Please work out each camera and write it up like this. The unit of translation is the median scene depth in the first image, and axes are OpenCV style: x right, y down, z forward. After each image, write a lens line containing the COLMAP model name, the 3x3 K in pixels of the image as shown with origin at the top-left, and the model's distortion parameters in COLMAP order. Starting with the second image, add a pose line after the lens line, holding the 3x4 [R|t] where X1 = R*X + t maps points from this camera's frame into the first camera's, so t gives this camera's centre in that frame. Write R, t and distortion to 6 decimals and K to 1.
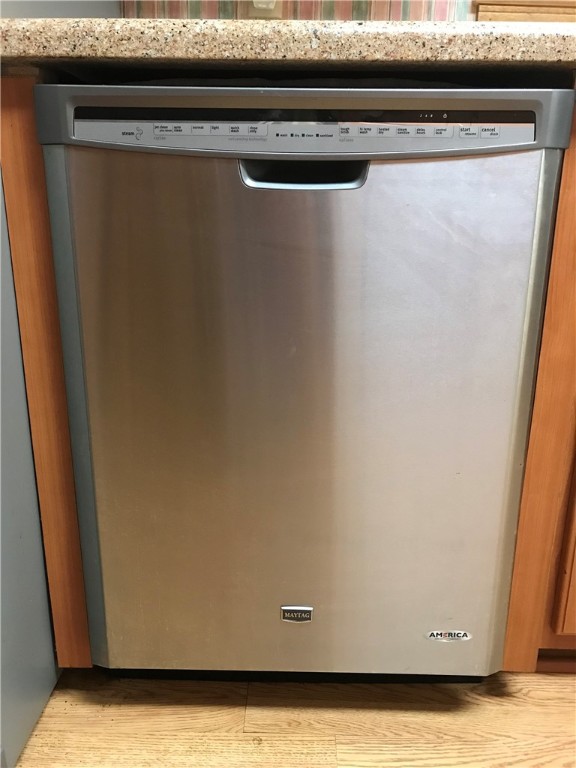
lens RADIAL K [[629.5, 0, 290.1], [0, 629.5, 383.1], [0, 0, 1]] dist [0.023578, -0.032264]
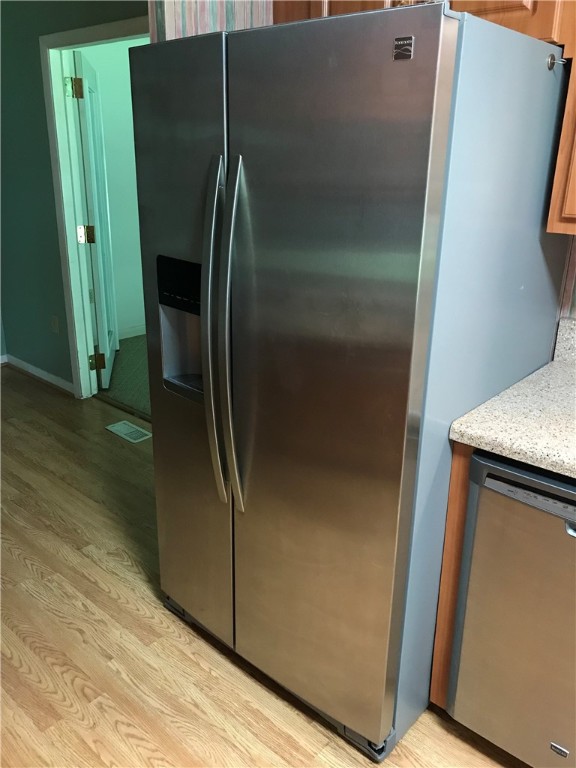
lens RADIAL K [[629.5, 0, 287.1], [0, 629.5, 379.3], [0, 0, 1]] dist [0.023578, -0.032264]
pose [[0.763972, 0.204468, -0.611997, 0.286578], [-0.173813, 0.978618, 0.109981, -0.673862], [0.621399, 0.022351, 0.783176, -0.820512]]
